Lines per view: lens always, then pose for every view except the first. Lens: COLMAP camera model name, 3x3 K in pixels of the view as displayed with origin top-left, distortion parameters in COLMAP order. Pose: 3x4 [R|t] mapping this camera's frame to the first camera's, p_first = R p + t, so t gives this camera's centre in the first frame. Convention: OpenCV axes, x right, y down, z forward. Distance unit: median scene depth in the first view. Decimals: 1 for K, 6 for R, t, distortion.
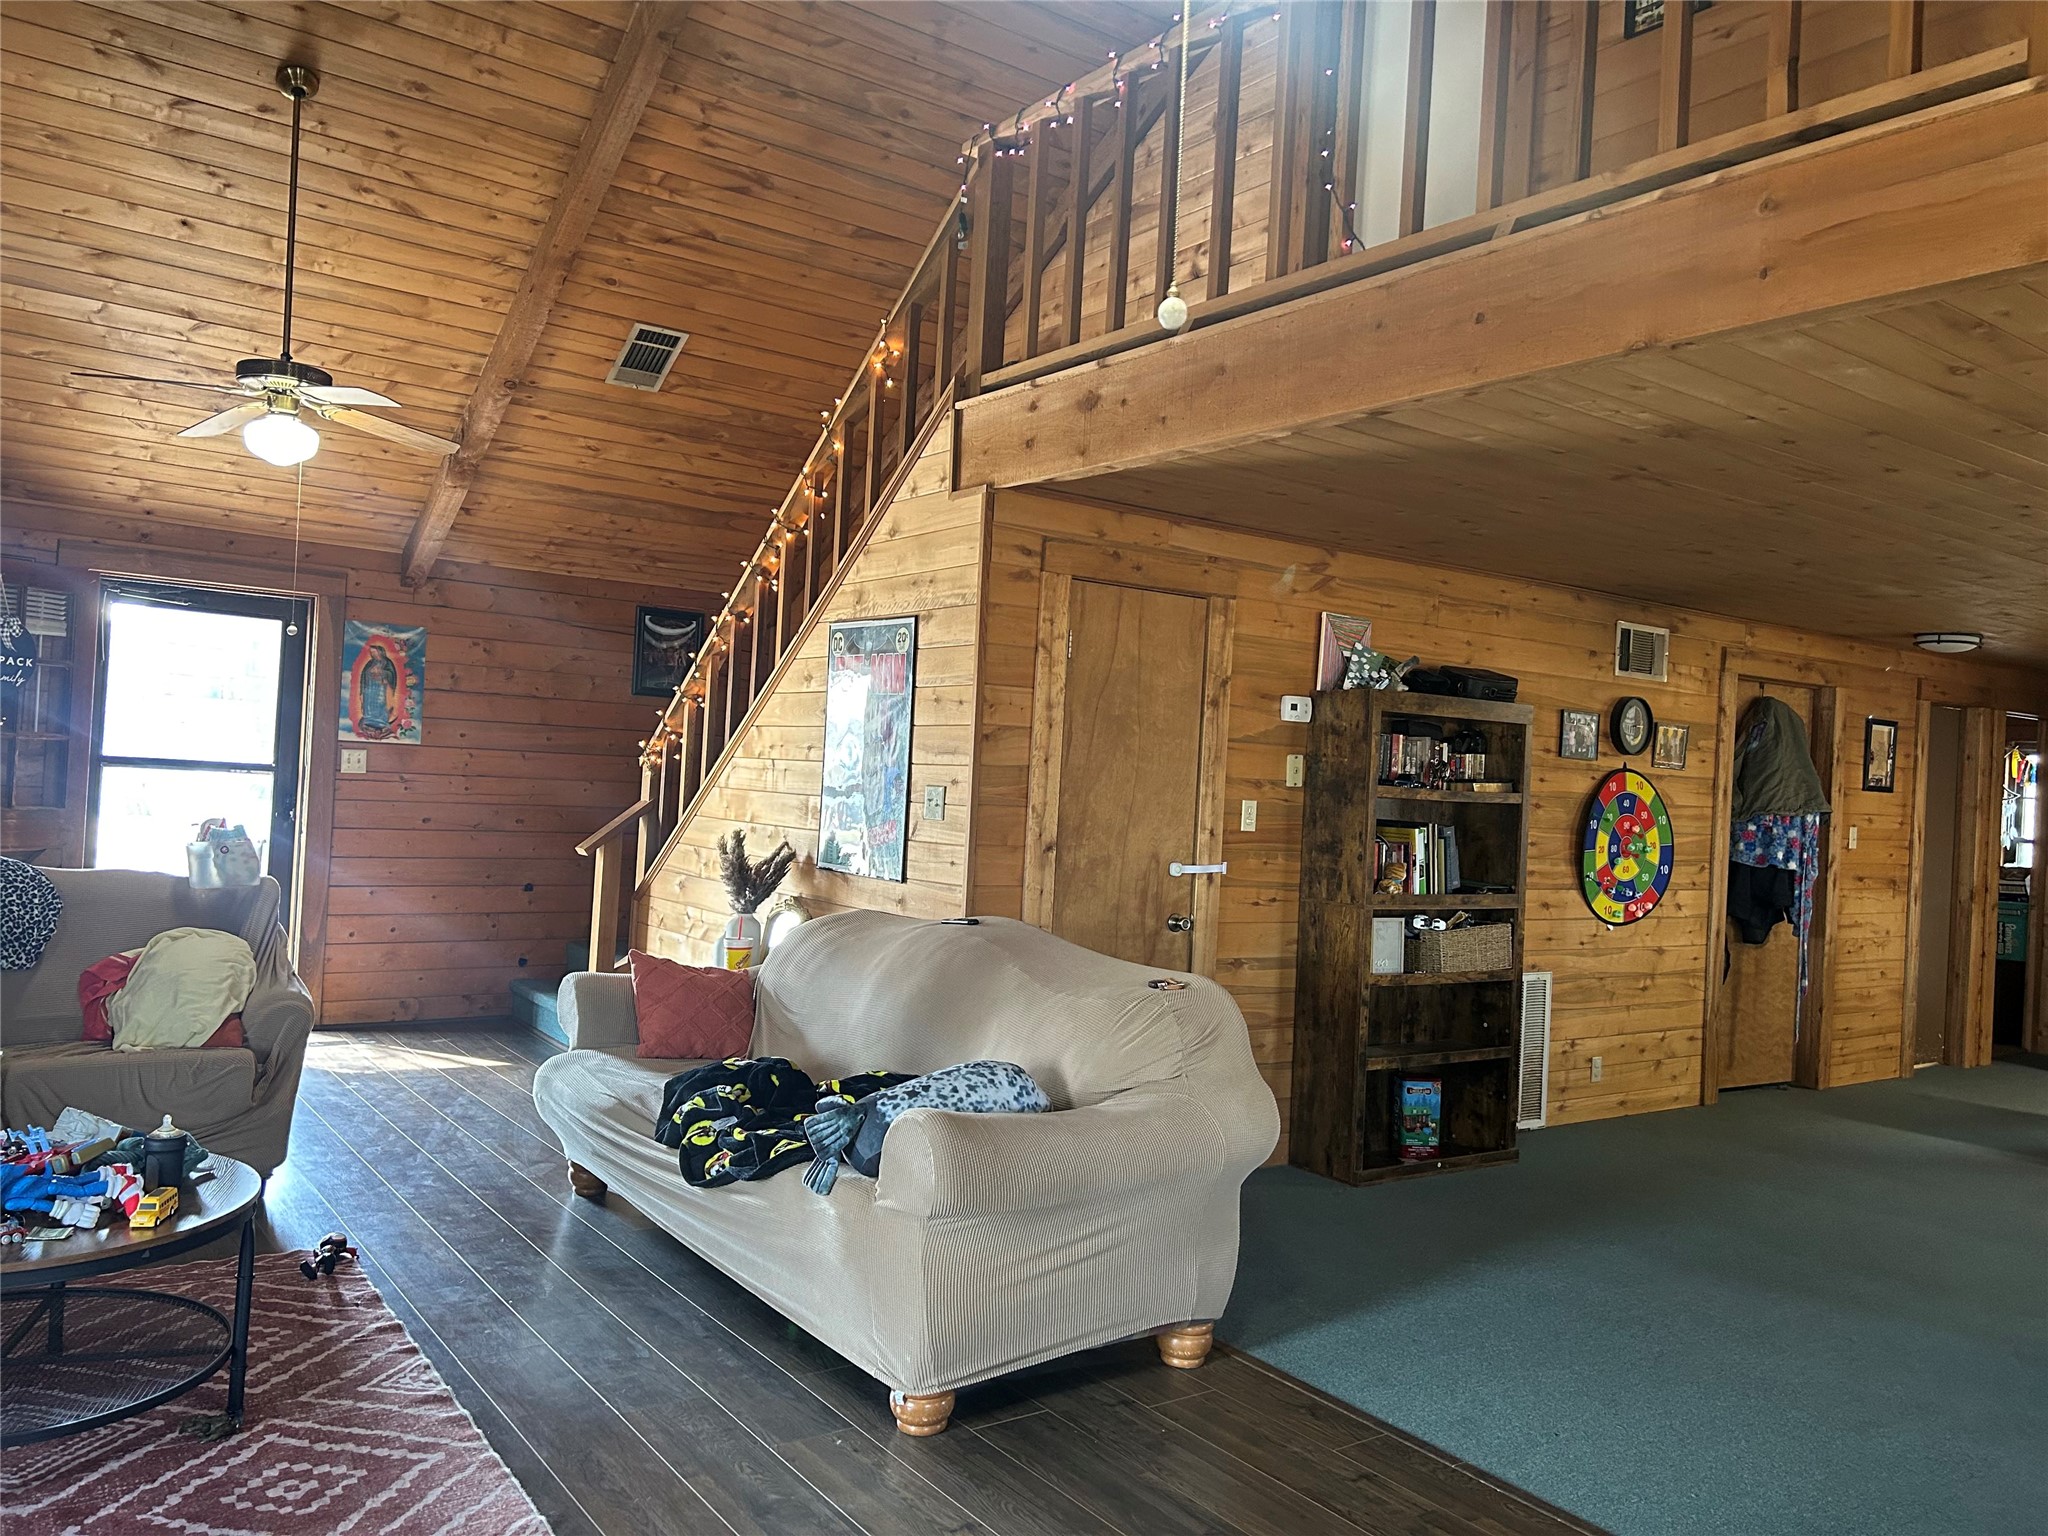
lens RADIAL K [[1527.0, 0, 1024.0], [0, 1527.0, 768.0], [0, 0, 1]] dist [0.061958, -0.092406]
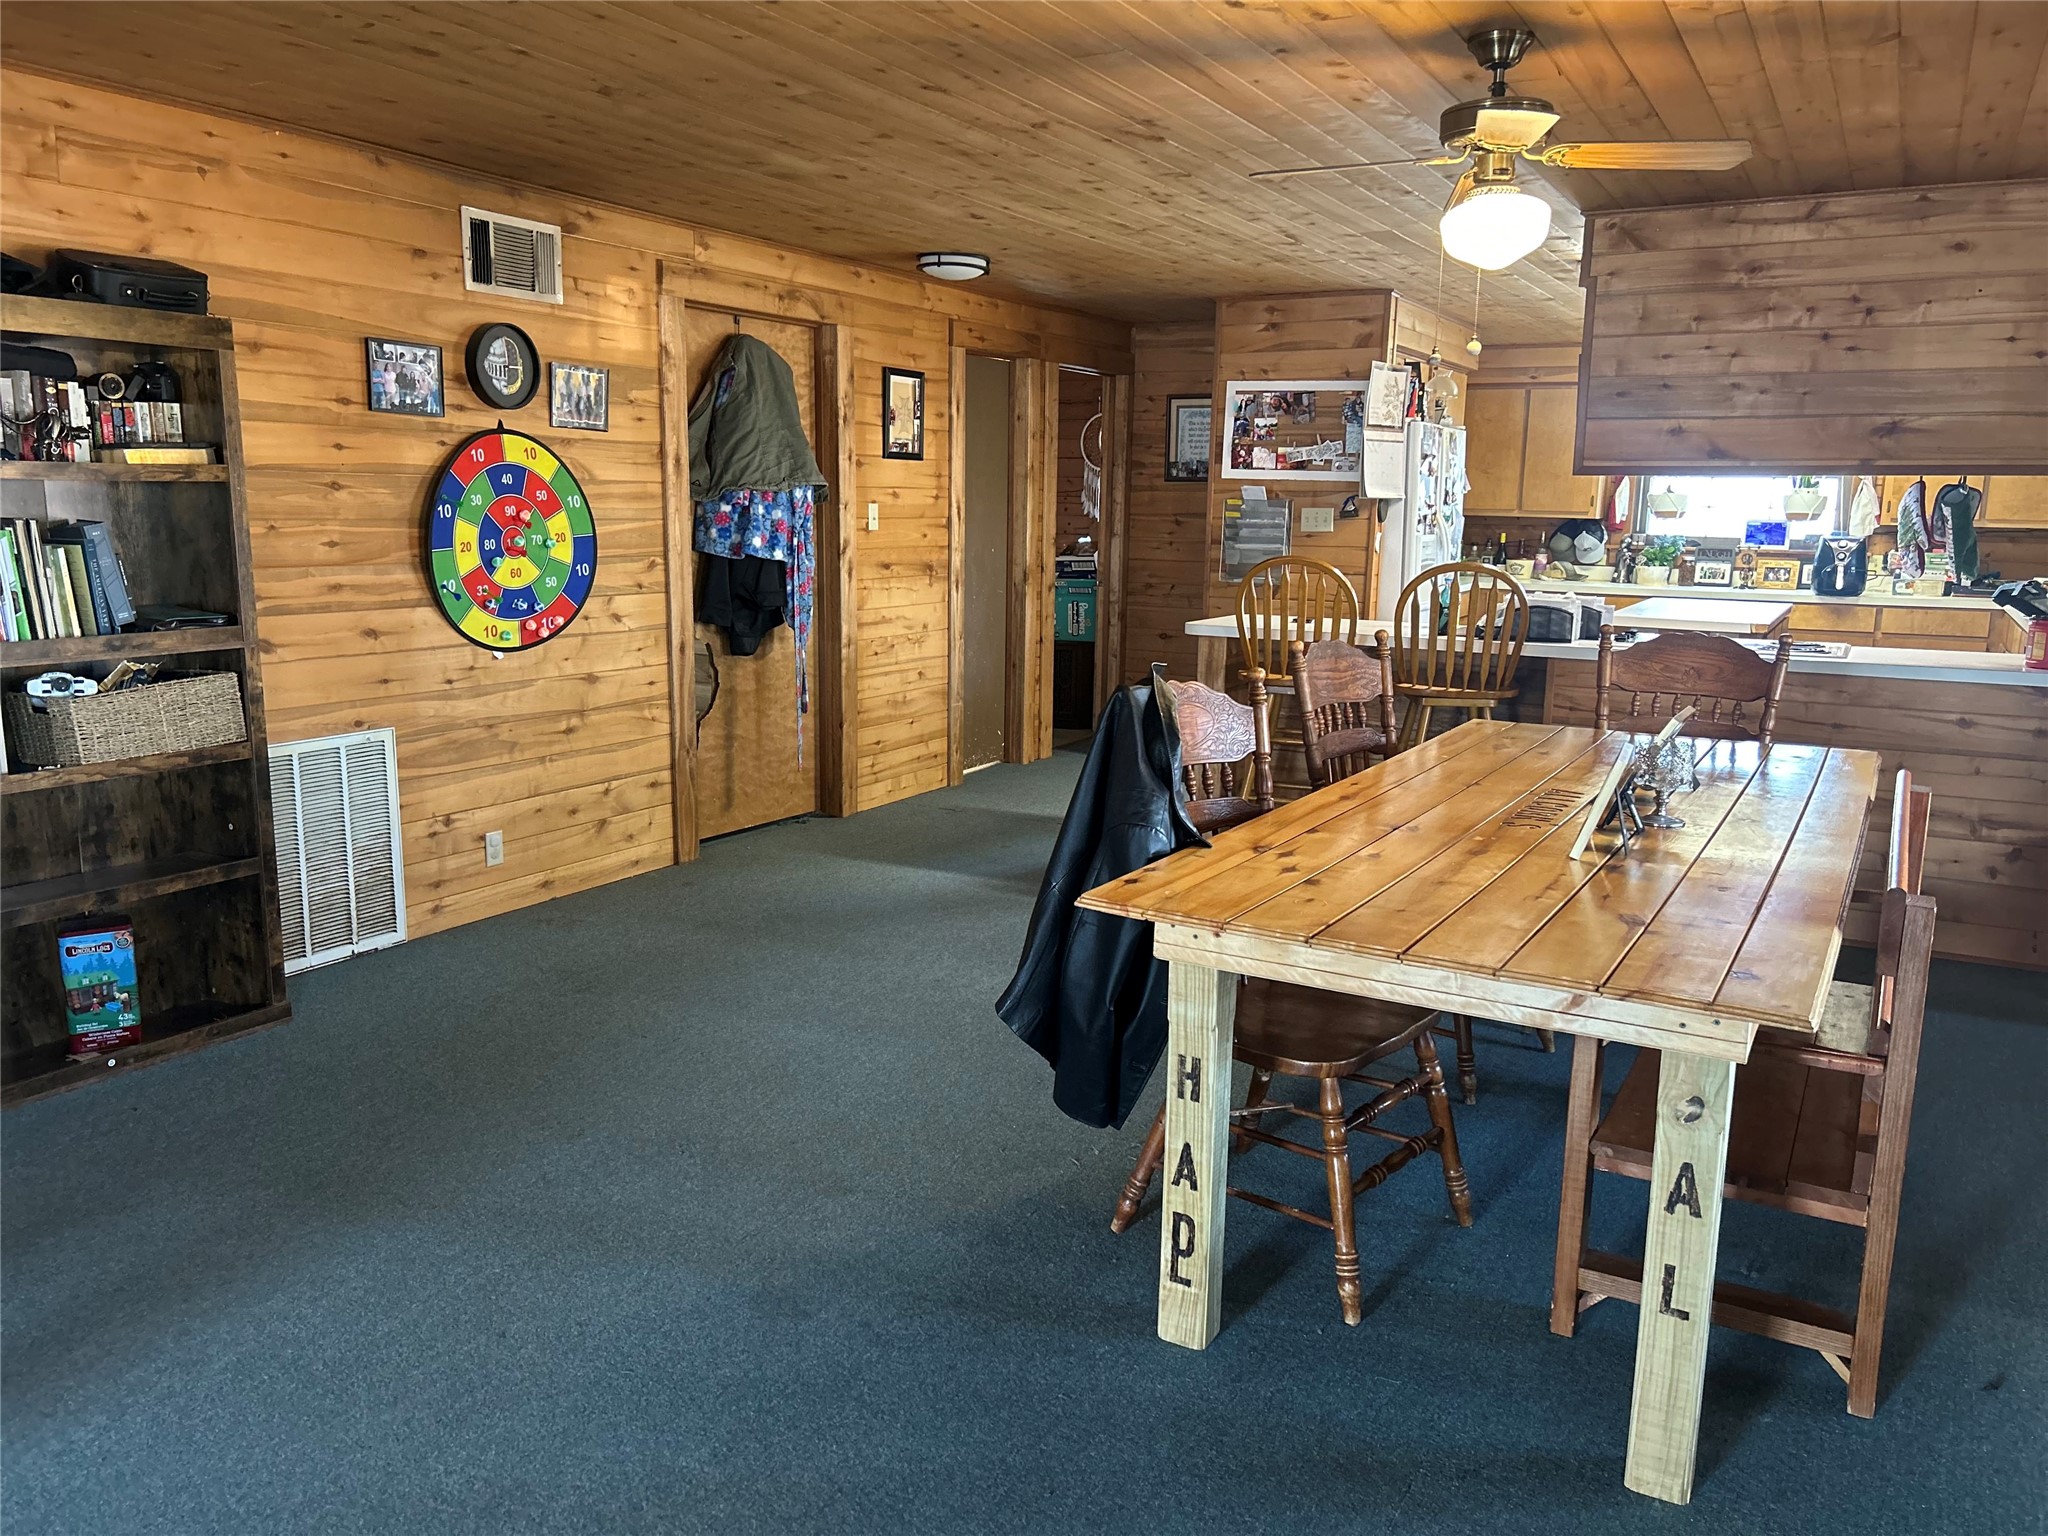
lens RADIAL K [[1527.0, 0, 1024.0], [0, 1527.0, 768.0], [0, 0, 1]] dist [0.061958, -0.092406]
pose [[0.905339, -0.106110, 0.411220, 0.291456], [0.022934, 0.979086, 0.202149, 0.015006], [-0.424070, -0.173582, 0.888838, 0.236875]]
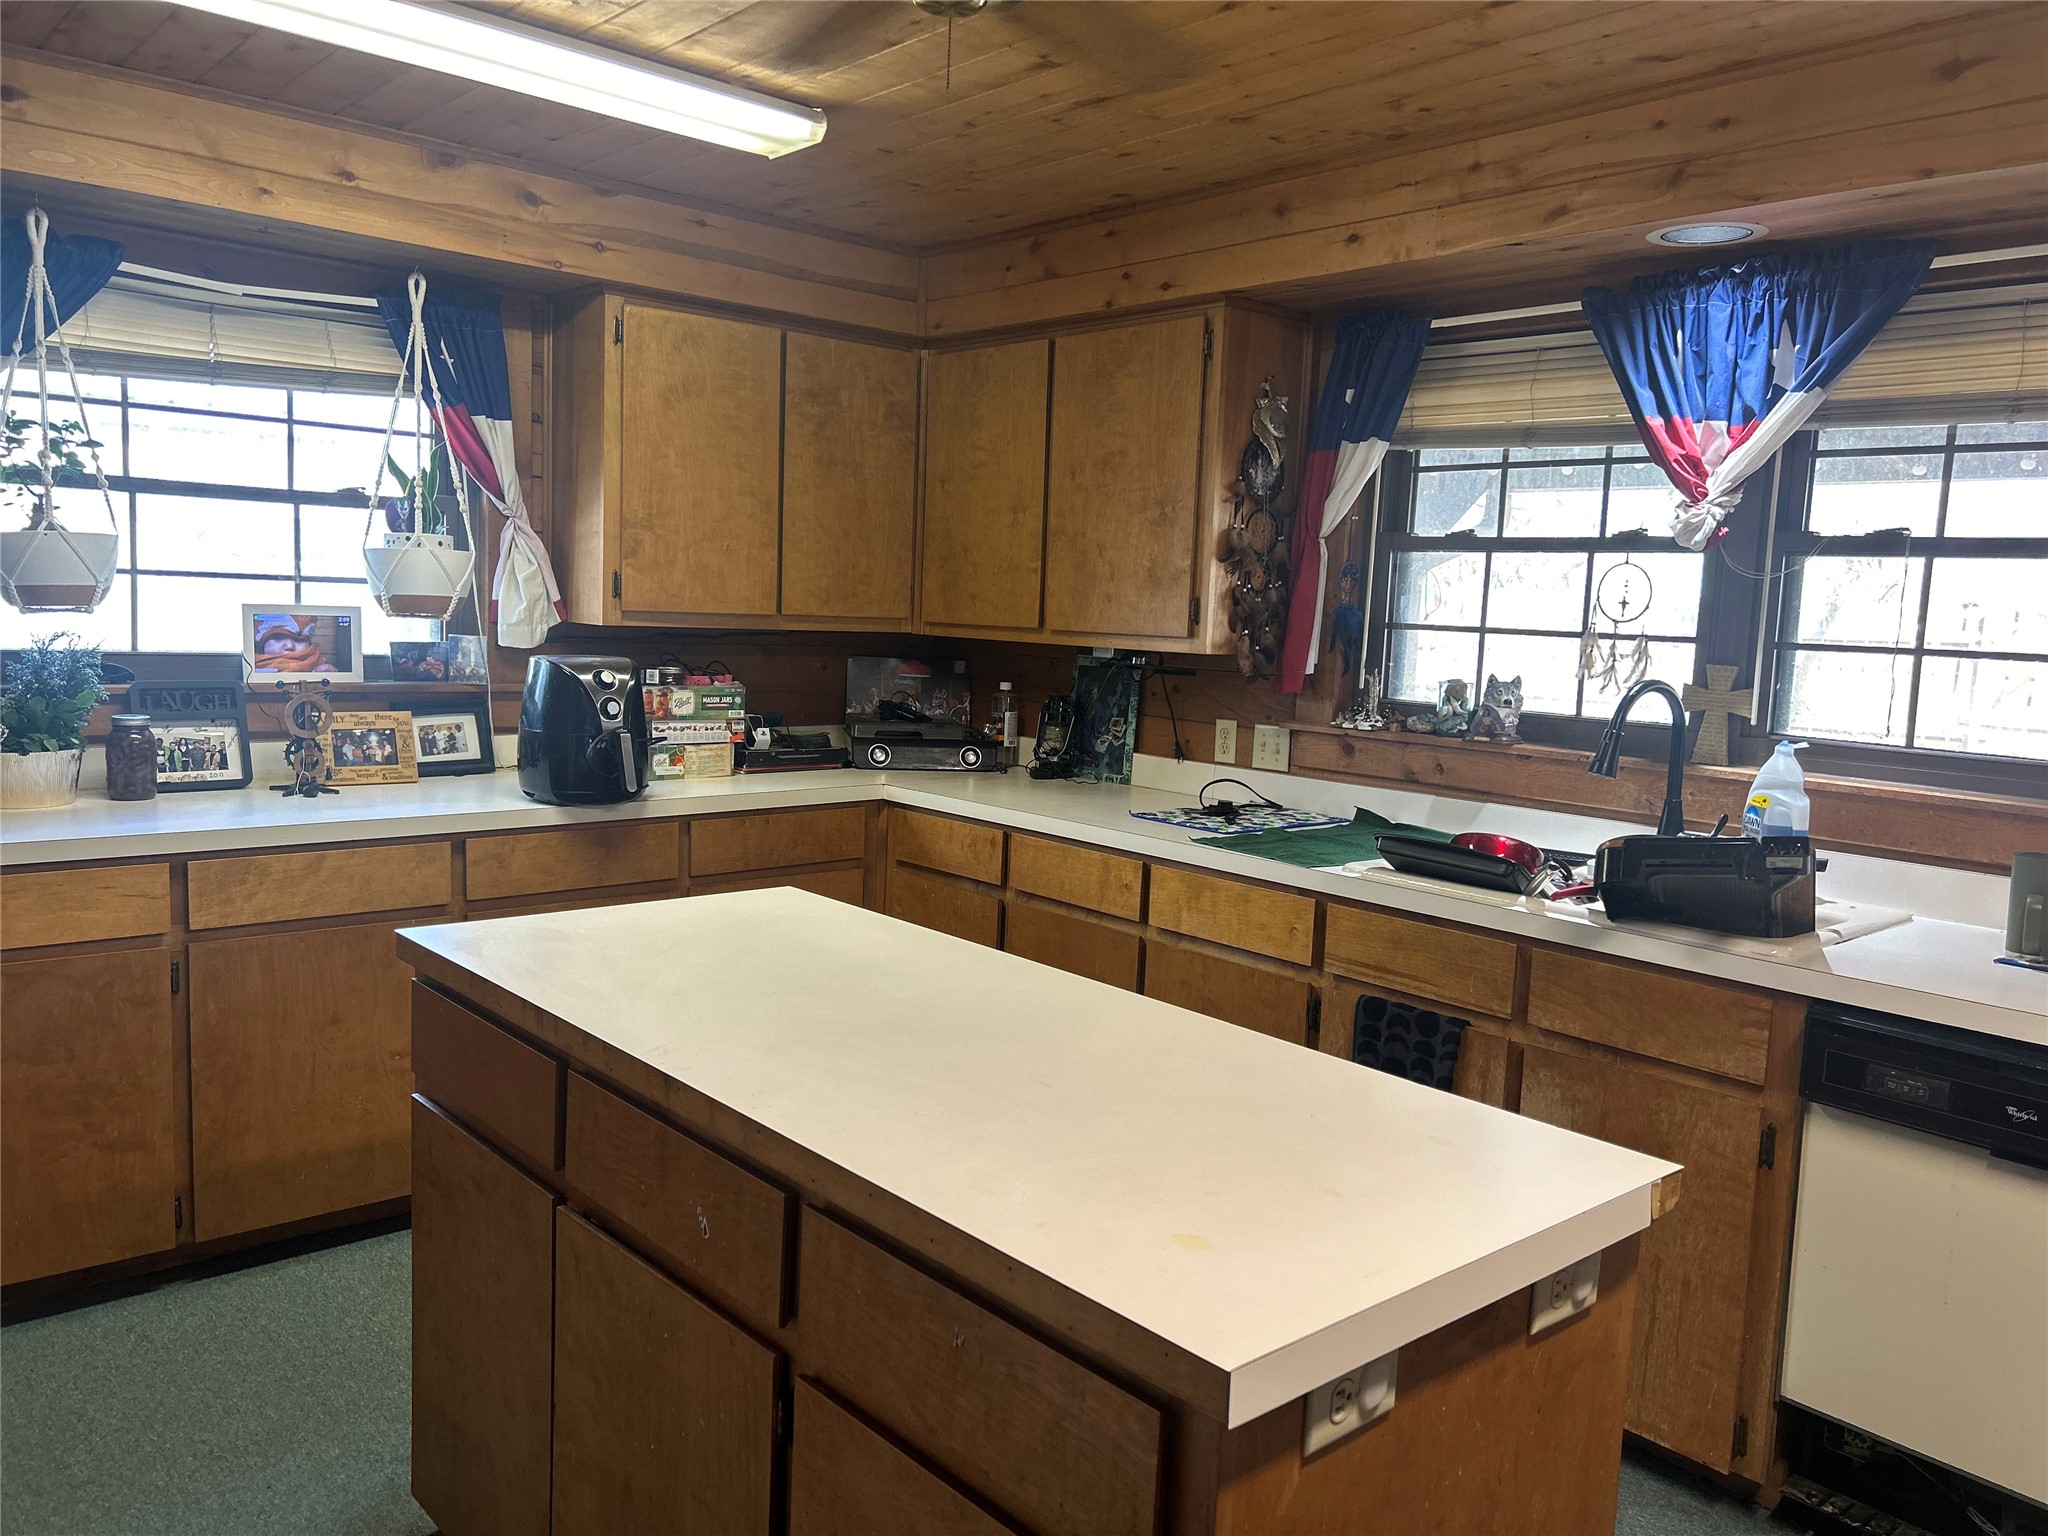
lens RADIAL K [[1527.0, 0, 1024.0], [0, 1527.0, 768.0], [0, 0, 1]] dist [0.061958, -0.092406]
pose [[-0.102267, -0.167009, 0.980637, 0.904622], [-0.055627, 0.985223, 0.161989, 0.044503], [-0.993200, -0.037984, -0.110046, 1.007362]]
